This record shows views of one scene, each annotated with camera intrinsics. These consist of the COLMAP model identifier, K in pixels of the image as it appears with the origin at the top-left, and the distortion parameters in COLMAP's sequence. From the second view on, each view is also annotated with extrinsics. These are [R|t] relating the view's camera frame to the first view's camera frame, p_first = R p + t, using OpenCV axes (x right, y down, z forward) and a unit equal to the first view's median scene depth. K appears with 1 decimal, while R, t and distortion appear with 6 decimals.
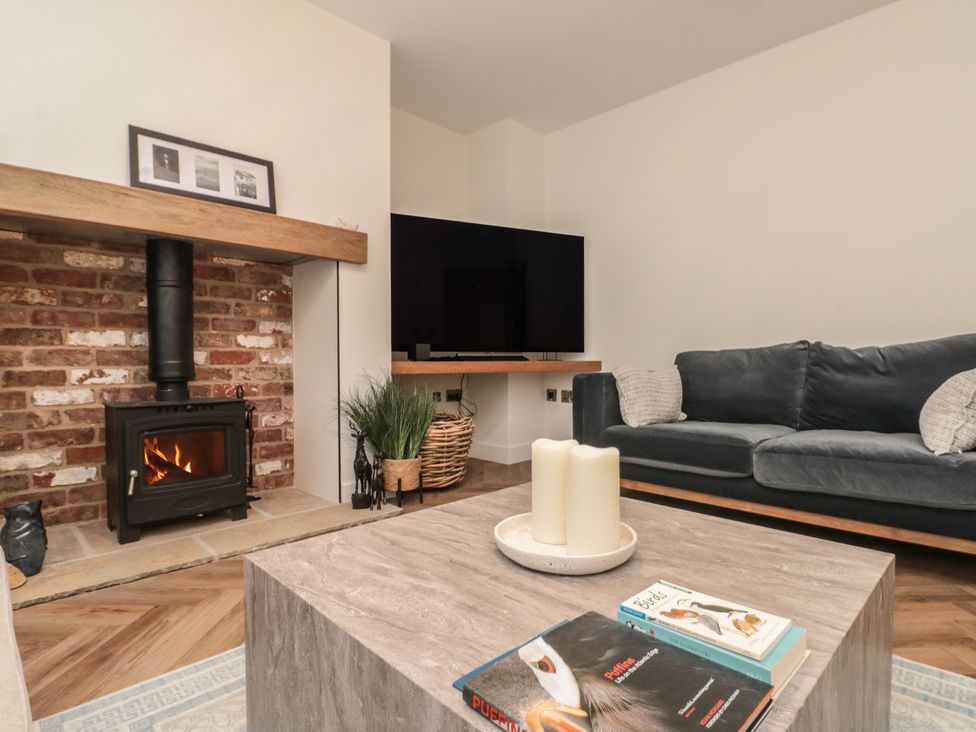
lens RADIAL K [[512.0, 0, 493.8], [0, 512.0, 371.2], [0, 0, 1]] dist [0.002828, -0.015810]
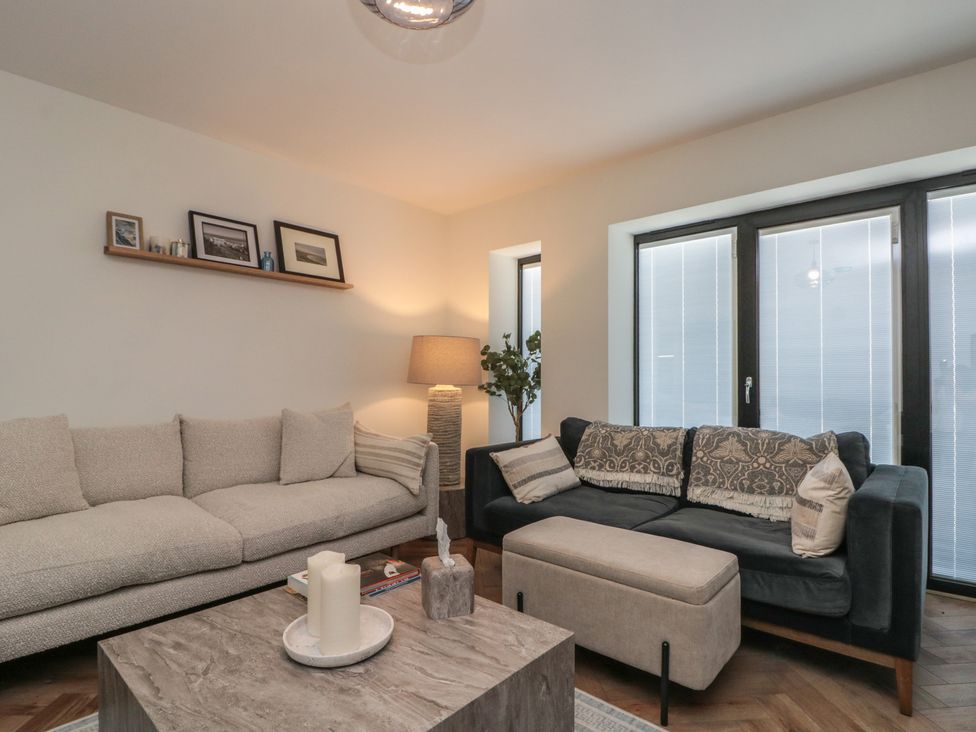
lens RADIAL K [[521.1, 0, 482.1], [0, 521.1, 372.9], [0, 0, 1]] dist [0.002532, -0.016002]
pose [[-0.999114, 0.000850, -0.042074, -0.078250], [0.000298, 0.999914, 0.013132, -0.164175], [0.042081, 0.013108, -0.999028, 1.062993]]
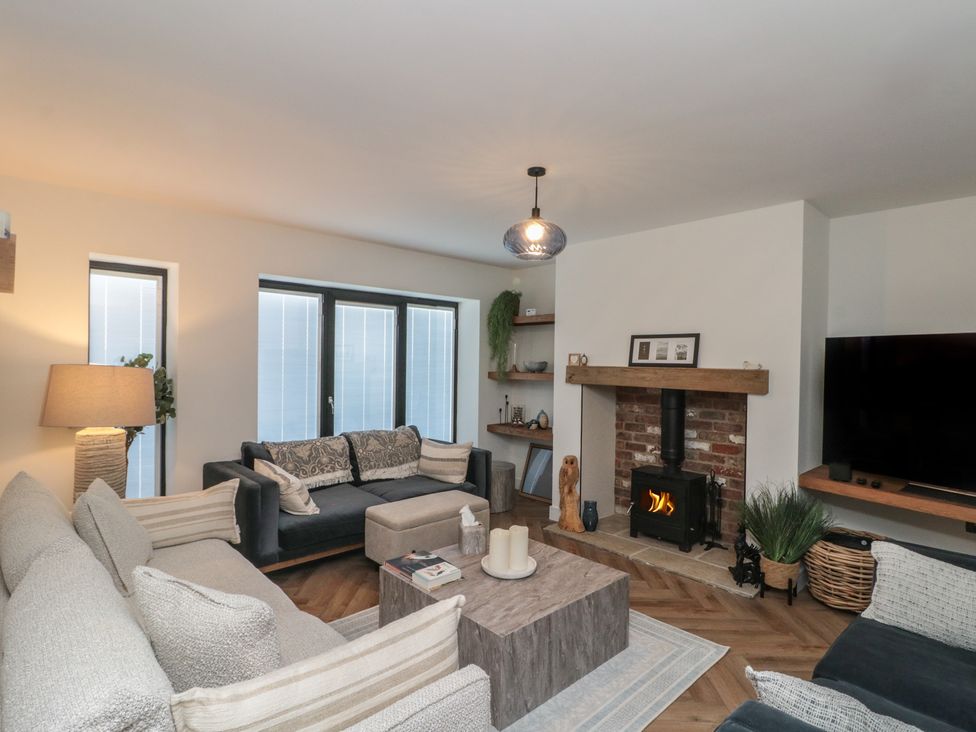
lens RADIAL K [[526.3, 0, 499.7], [0, 526.3, 366.1], [0, 0, 1]] dist [-0.004183, -0.000757]
pose [[-0.019694, 0.013679, -0.999712, 1.238989], [-0.042940, 0.998972, 0.014515, -0.315723], [0.998884, 0.043214, -0.019087, 0.436279]]
